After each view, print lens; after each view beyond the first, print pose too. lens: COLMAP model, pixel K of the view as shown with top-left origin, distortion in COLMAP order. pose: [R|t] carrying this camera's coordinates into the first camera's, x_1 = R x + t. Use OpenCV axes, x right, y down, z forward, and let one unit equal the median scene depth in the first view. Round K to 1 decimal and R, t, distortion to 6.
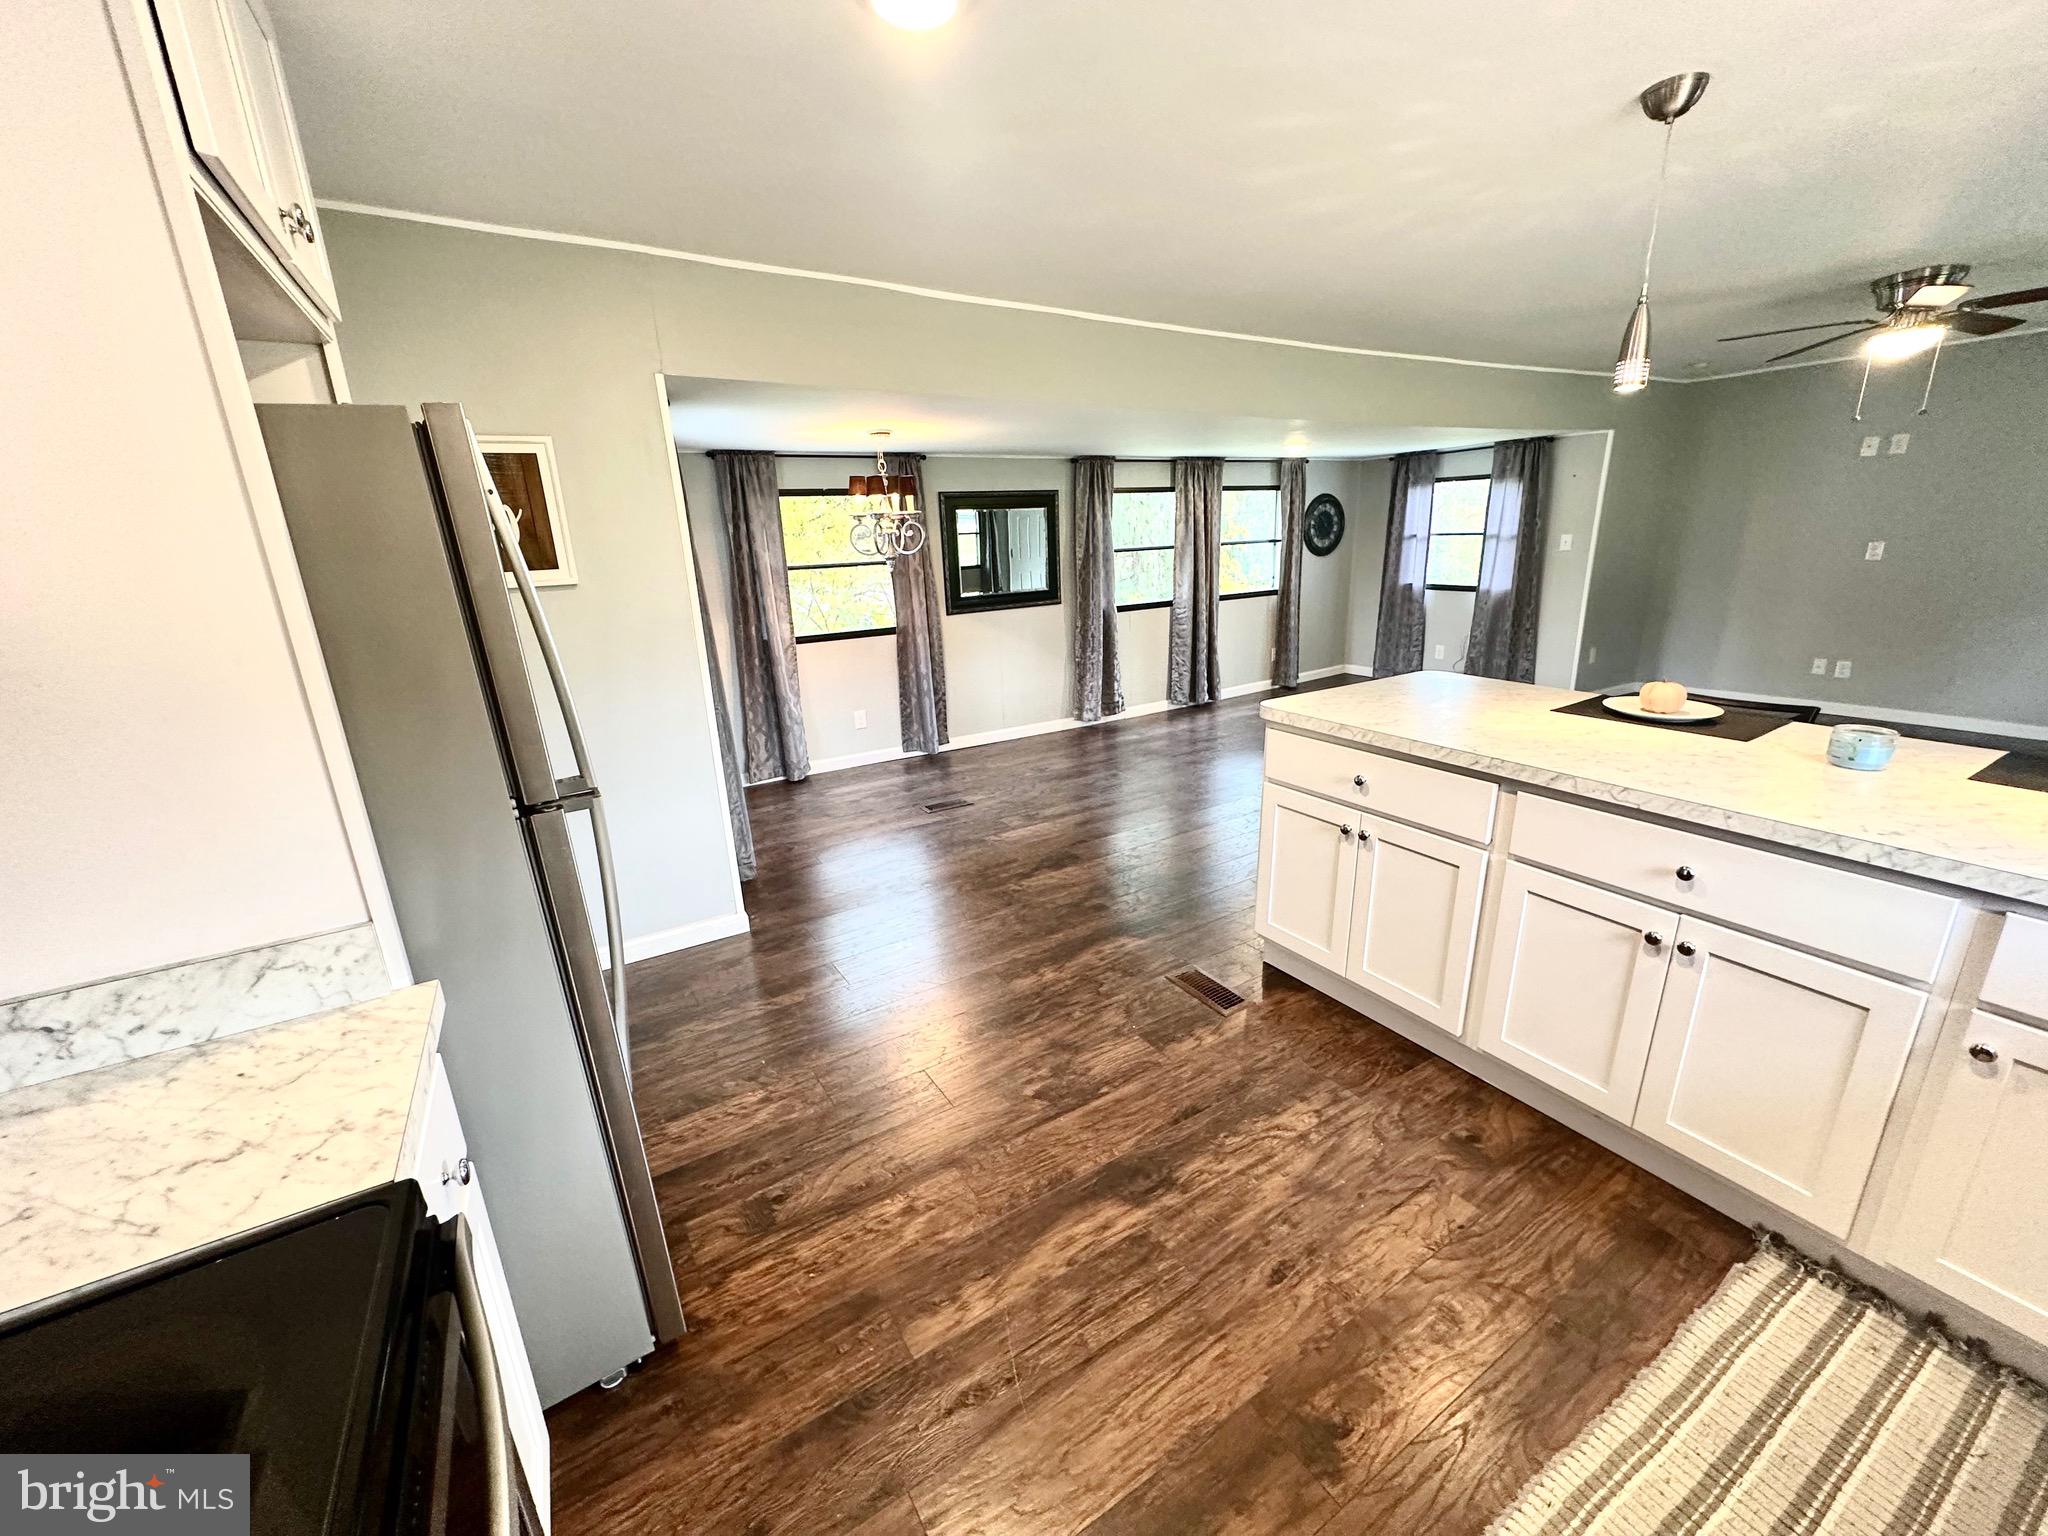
lens RADIAL K [[816.8, 0, 1026.5], [0, 816.8, 766.6], [0, 0, 1]] dist [0.000239, 0.000037]
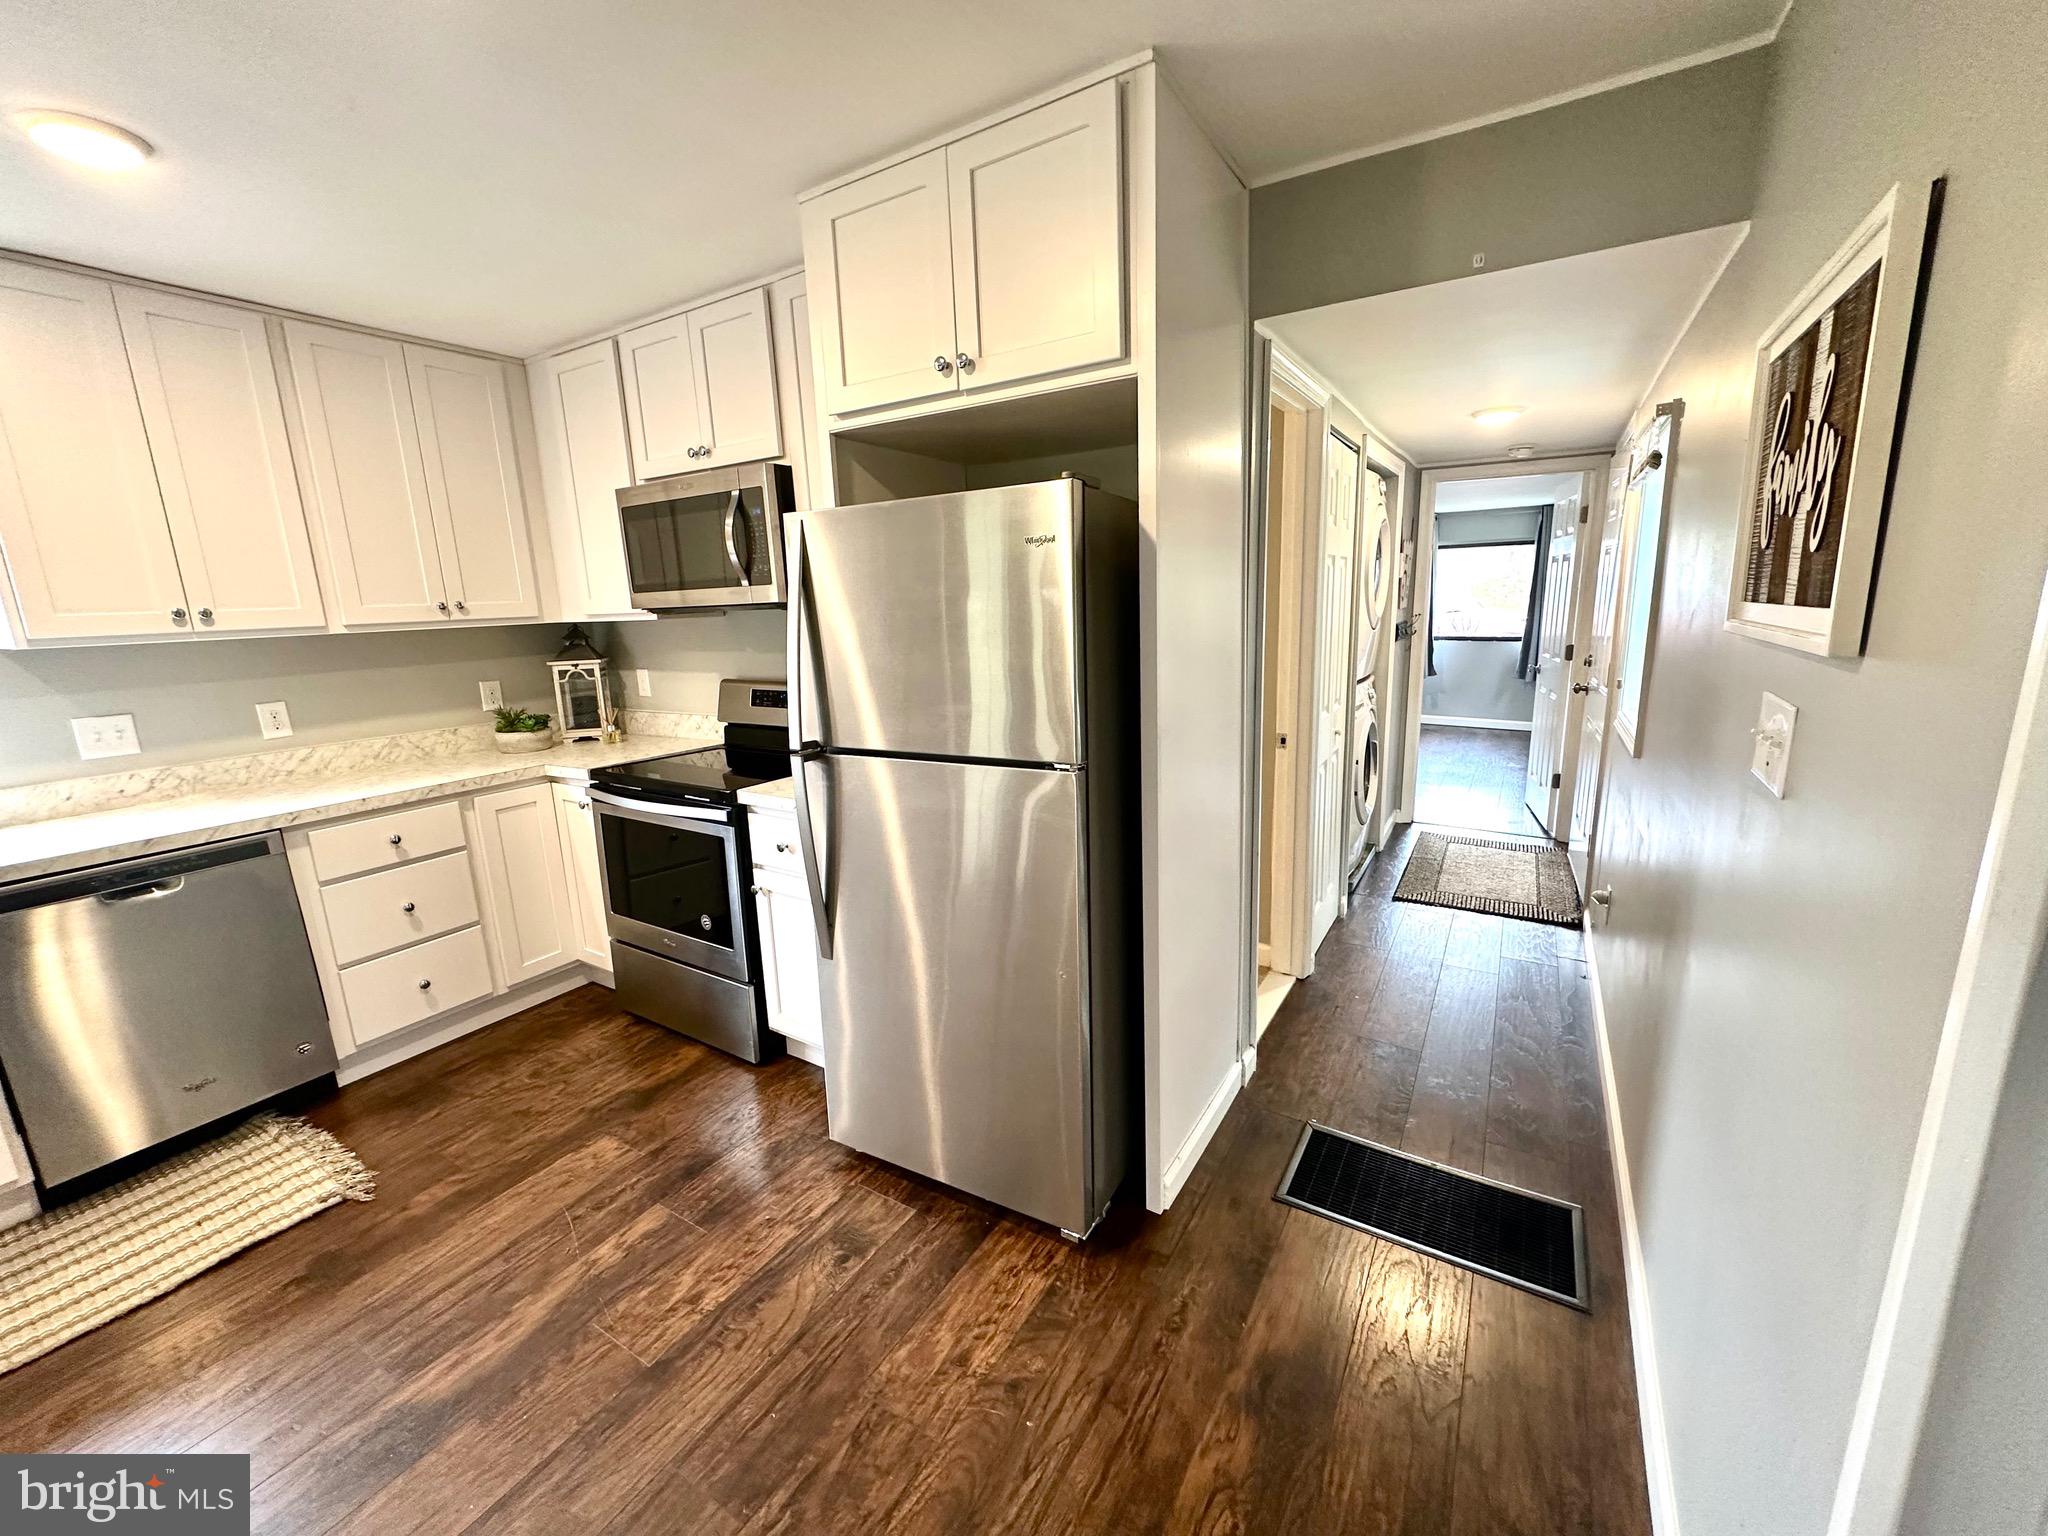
lens RADIAL K [[816.8, 0, 1026.5], [0, 816.8, 766.6], [0, 0, 1]] dist [0.000239, 0.000037]
pose [[-0.891190, 0.153760, -0.426777, -0.150880], [-0.065772, 0.887063, 0.456938, -0.390266], [0.448837, 0.435289, -0.780429, 1.396495]]
